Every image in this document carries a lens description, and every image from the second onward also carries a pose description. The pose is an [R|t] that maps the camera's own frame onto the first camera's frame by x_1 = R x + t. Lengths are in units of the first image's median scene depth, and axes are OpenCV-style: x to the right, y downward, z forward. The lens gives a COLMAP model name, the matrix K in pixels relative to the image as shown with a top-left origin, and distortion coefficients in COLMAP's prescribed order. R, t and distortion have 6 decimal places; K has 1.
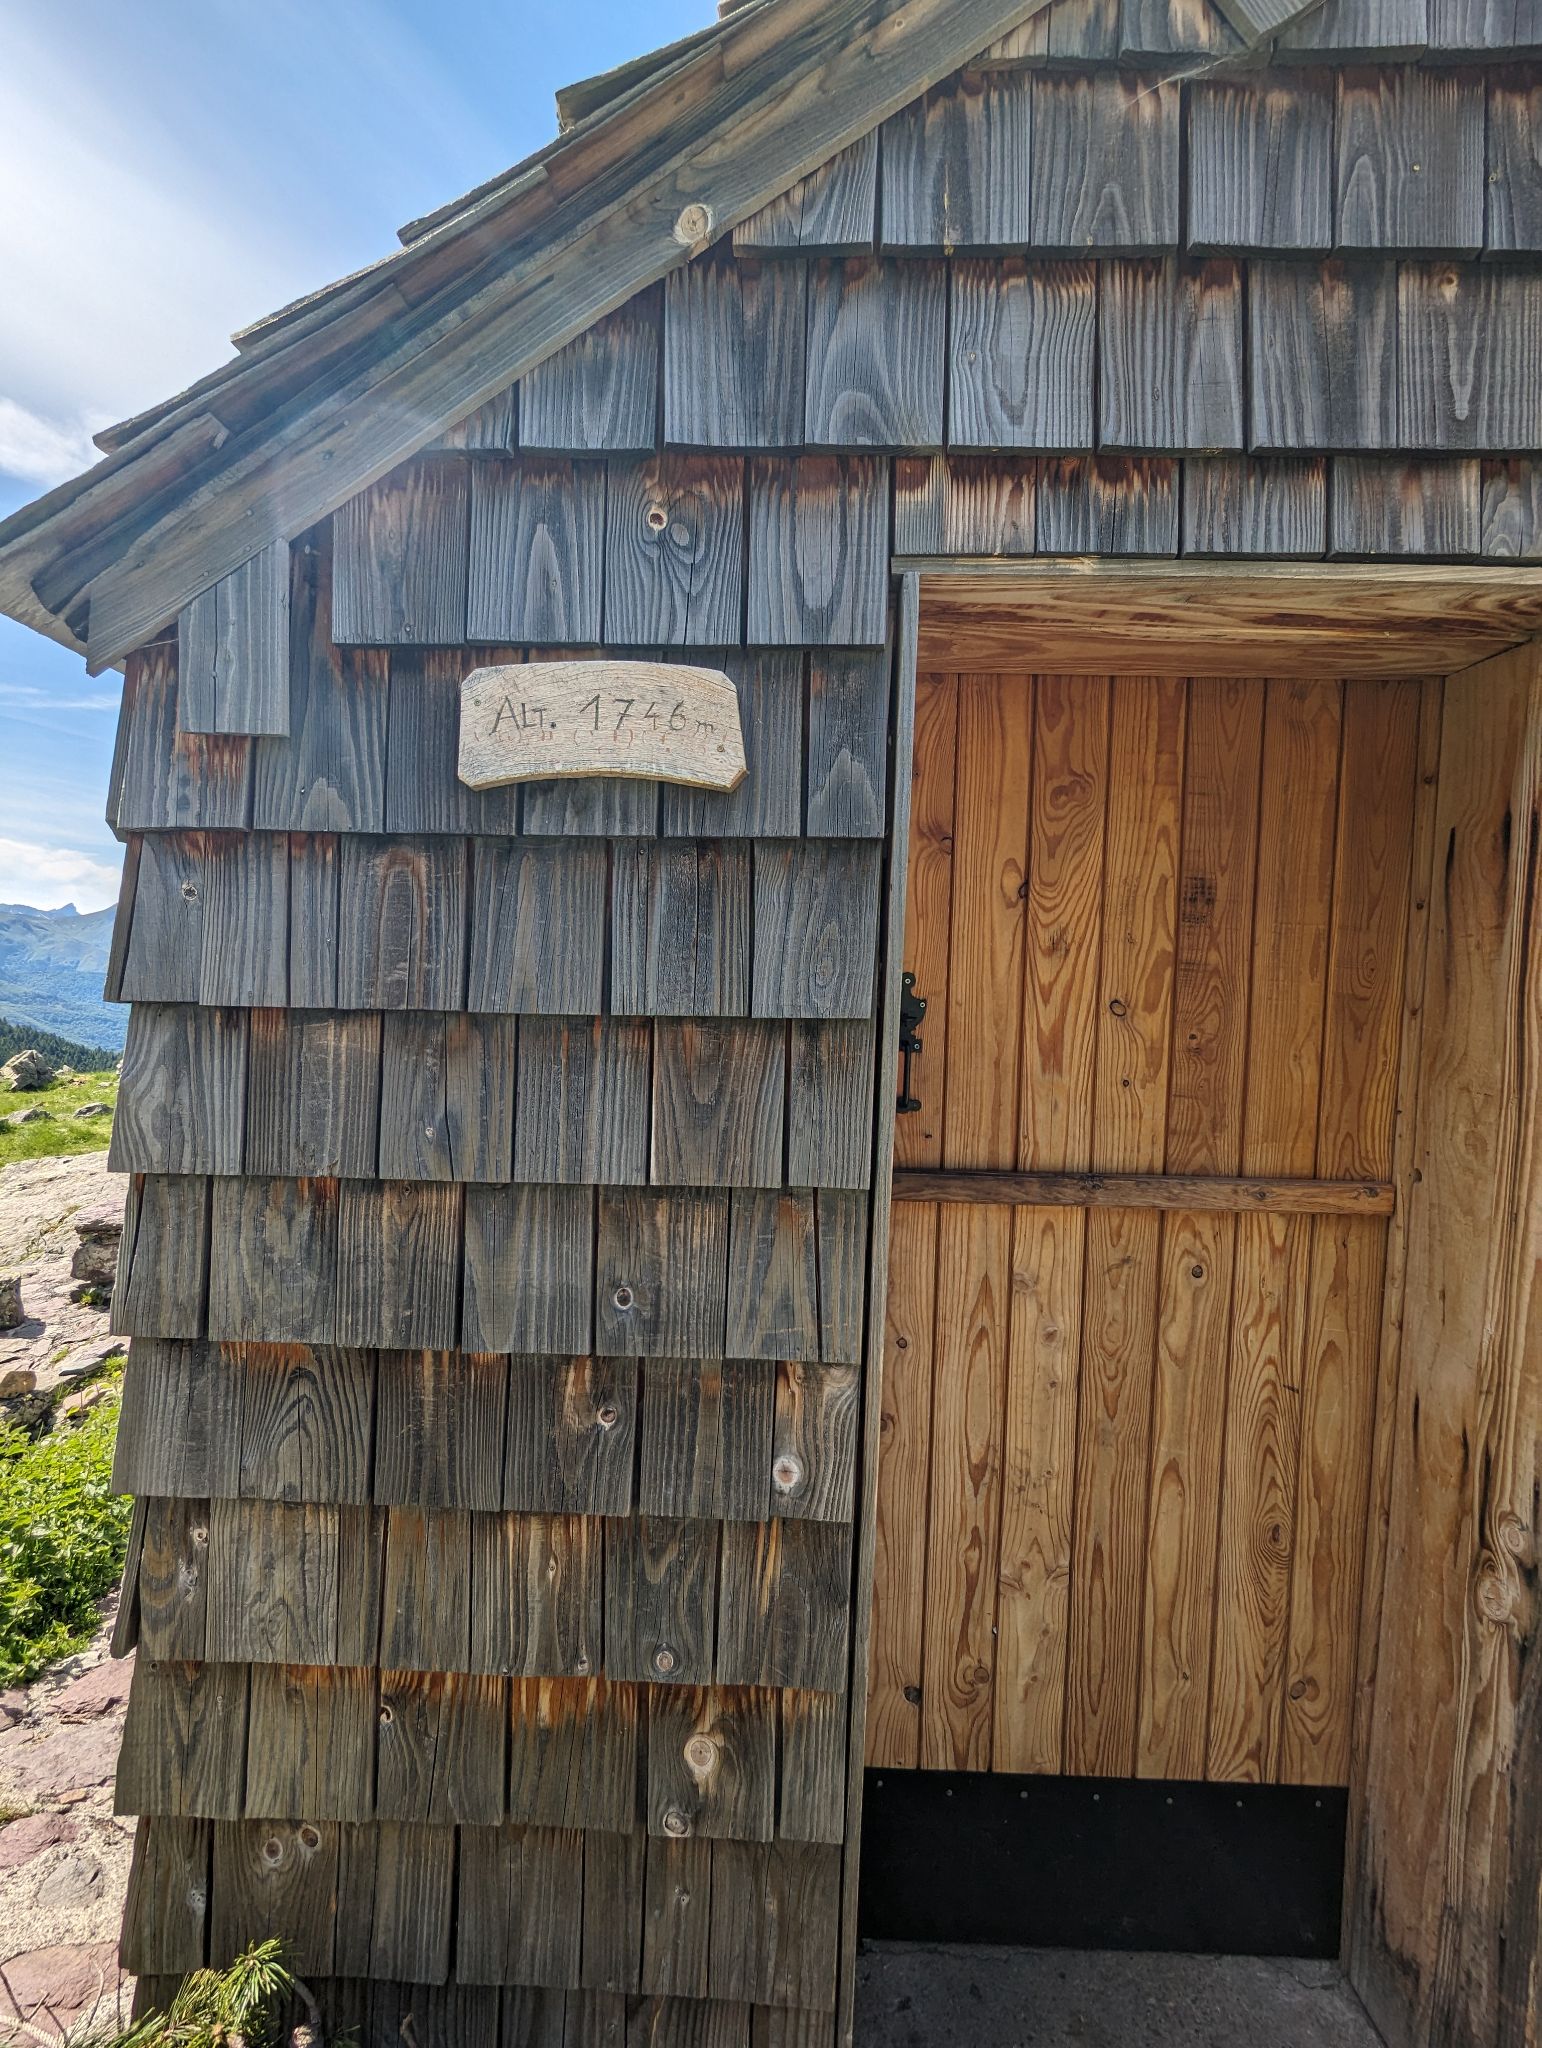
lens RADIAL K [[965.4, 0, 773.9], [0, 965.4, 1016.2], [0, 0, 1]] dist [-0.001265, 0.000969]
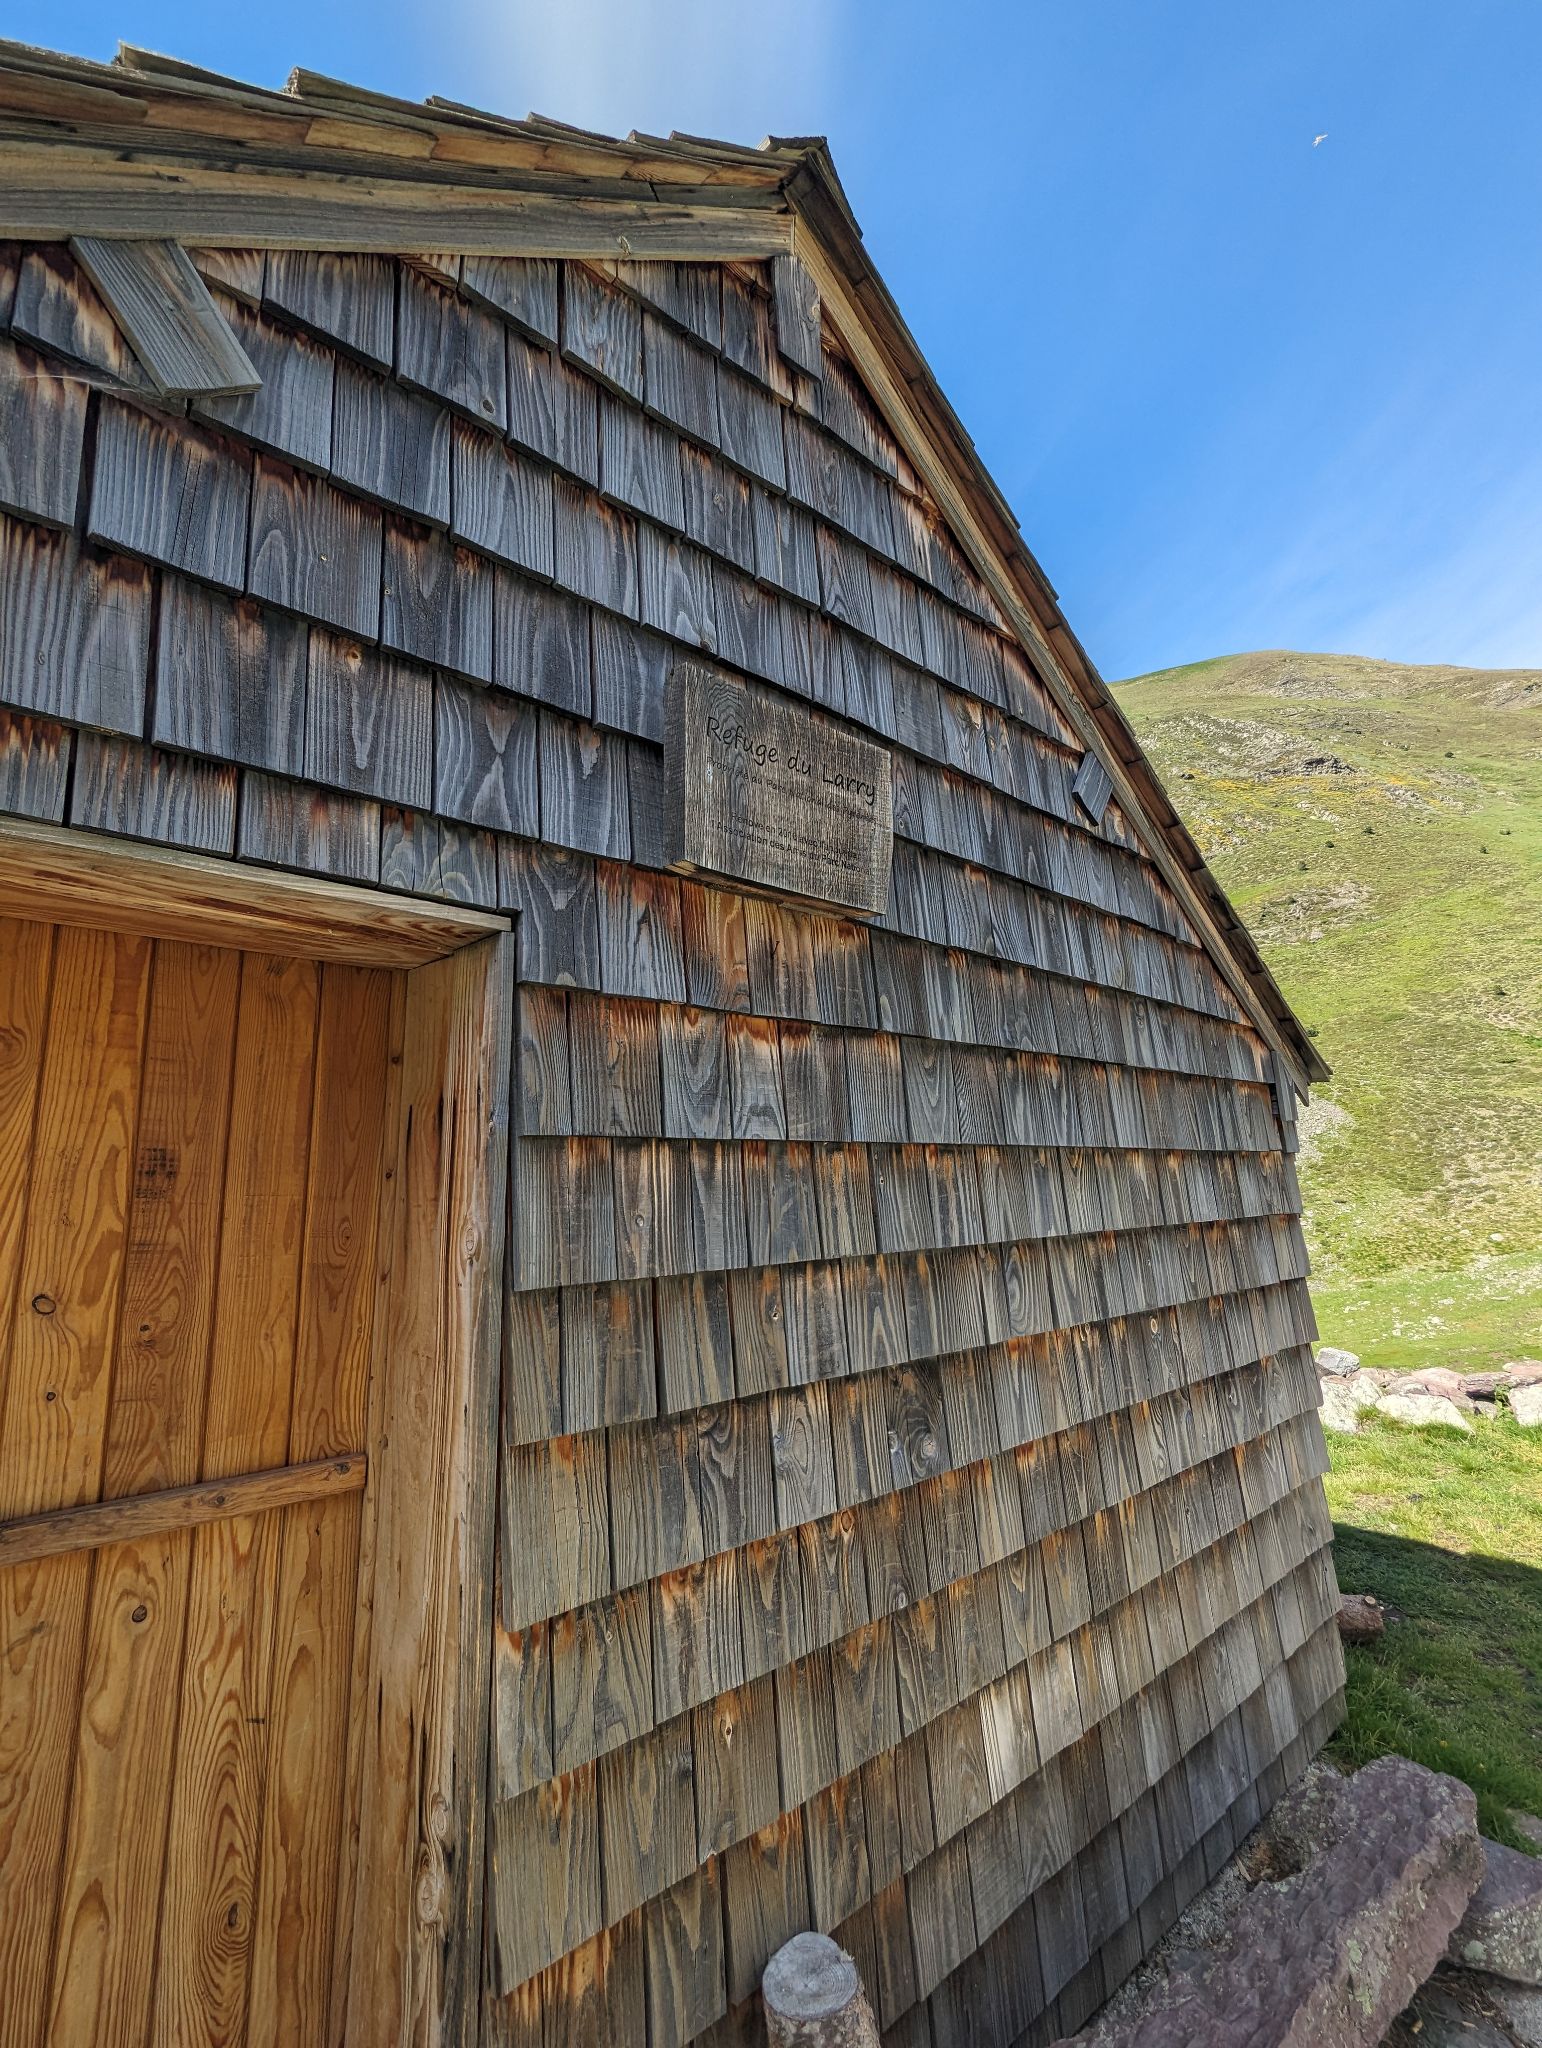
lens RADIAL K [[959.6, 0, 754.0], [0, 959.6, 1019.6], [0, 0, 1]] dist [-0.002688, 0.001886]
pose [[0.720090, 0.083610, 0.688825, 0.237517], [0.061608, 0.981089, -0.183489, -0.070049], [-0.691141, 0.174566, 0.701321, -0.064590]]
